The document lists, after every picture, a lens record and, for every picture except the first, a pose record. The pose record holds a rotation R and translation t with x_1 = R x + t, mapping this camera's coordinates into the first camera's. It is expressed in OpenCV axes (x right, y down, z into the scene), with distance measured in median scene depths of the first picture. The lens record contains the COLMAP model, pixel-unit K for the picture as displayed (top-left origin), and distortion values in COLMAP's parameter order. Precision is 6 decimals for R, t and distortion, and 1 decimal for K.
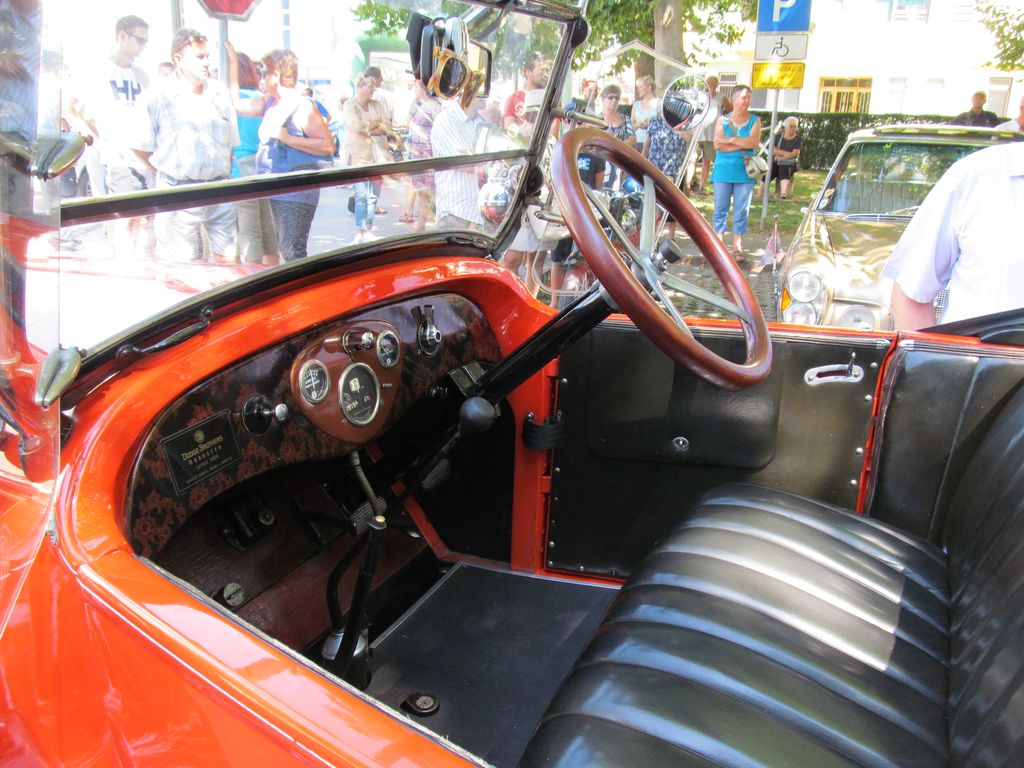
lens RADIAL K [[861.8, 0, 508.0], [0, 861.8, 368.9], [0, 0, 1]] dist [-0.068720, 0.038196]
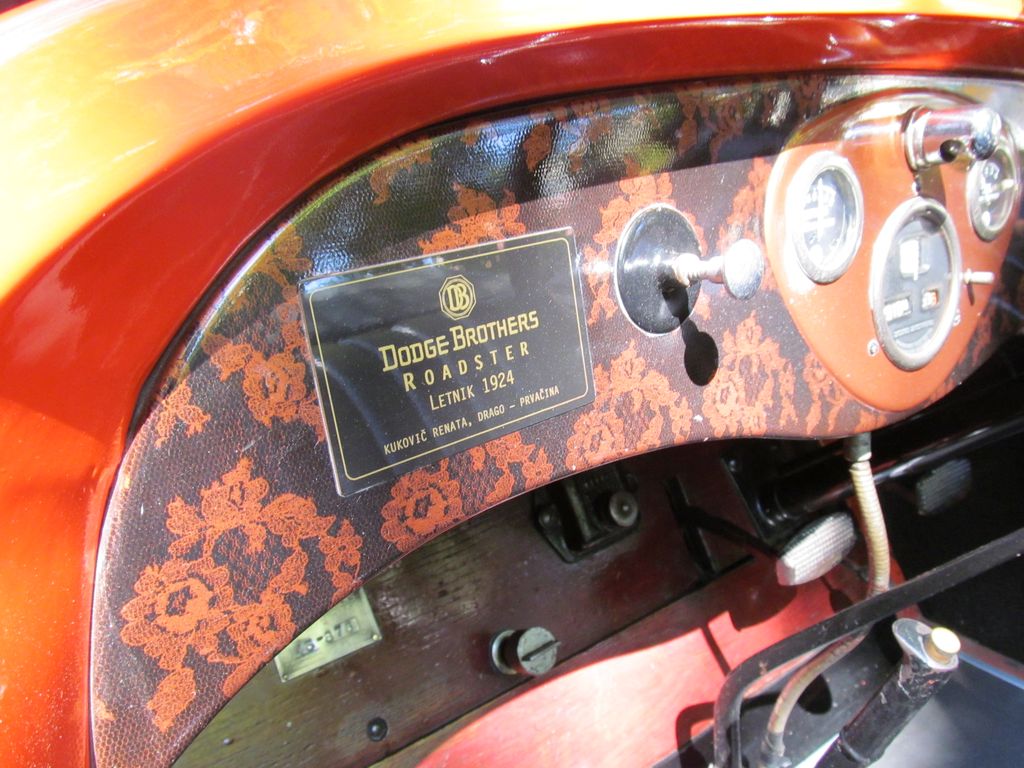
lens RADIAL K [[861.8, 0, 508.0], [0, 861.8, 368.9], [0, 0, 1]] dist [-0.068720, 0.038196]
pose [[0.901106, 0.172052, -0.398003, -0.224136], [-0.145146, 0.984641, 0.097029, 0.070908], [0.408584, -0.029665, 0.912239, 0.731003]]
